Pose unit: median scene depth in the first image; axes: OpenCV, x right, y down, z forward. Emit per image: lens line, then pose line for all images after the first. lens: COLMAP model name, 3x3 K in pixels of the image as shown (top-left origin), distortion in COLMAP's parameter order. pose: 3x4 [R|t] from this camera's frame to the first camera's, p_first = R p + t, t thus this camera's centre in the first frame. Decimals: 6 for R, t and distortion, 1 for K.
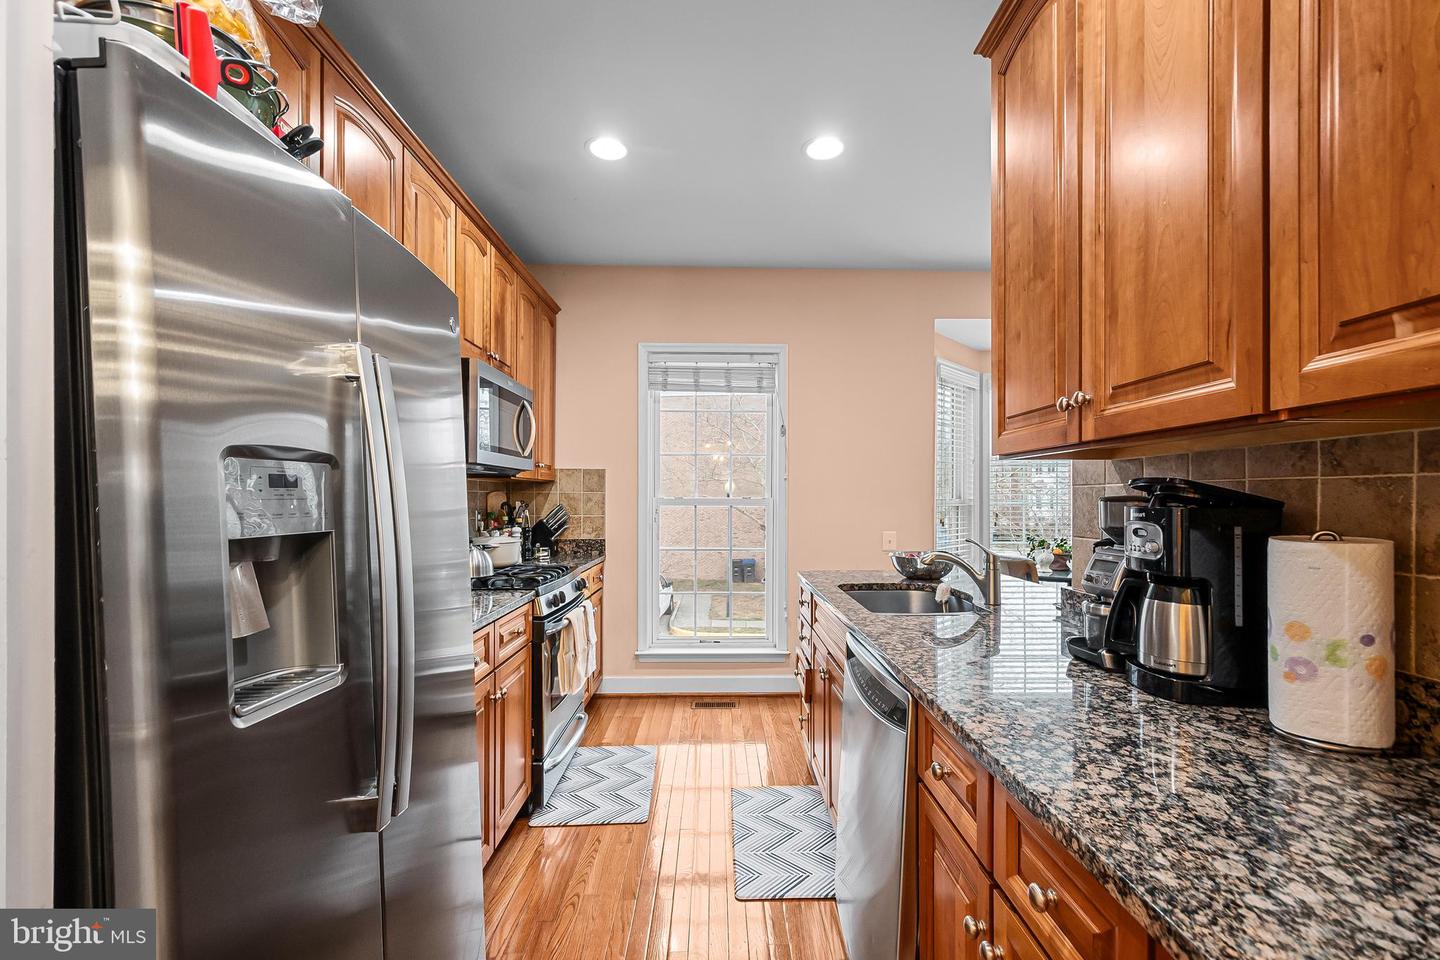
lens RADIAL K [[625.7, 0, 728.3], [0, 625.7, 498.9], [0, 0, 1]] dist [0.008781, -0.000611]
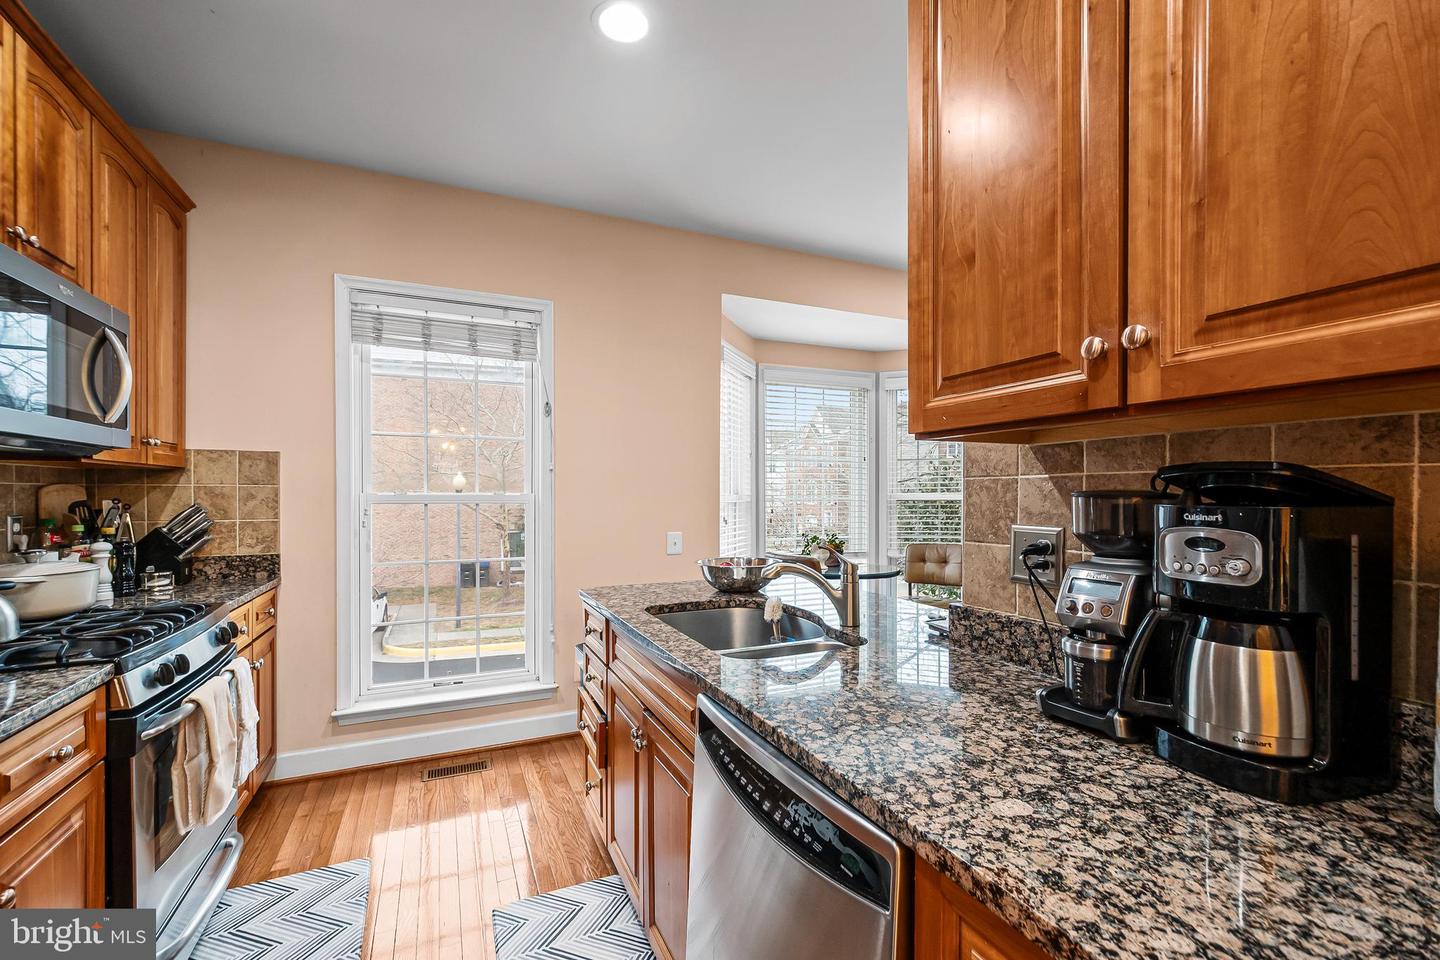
lens RADIAL K [[625.7, 0, 728.3], [0, 625.7, 498.9], [0, 0, 1]] dist [0.008781, -0.000611]
pose [[0.916087, -0.004956, 0.400949, -0.029460], [0.002068, 0.999969, 0.007635, -0.000419], [-0.400975, -0.006165, 0.916068, 0.226089]]
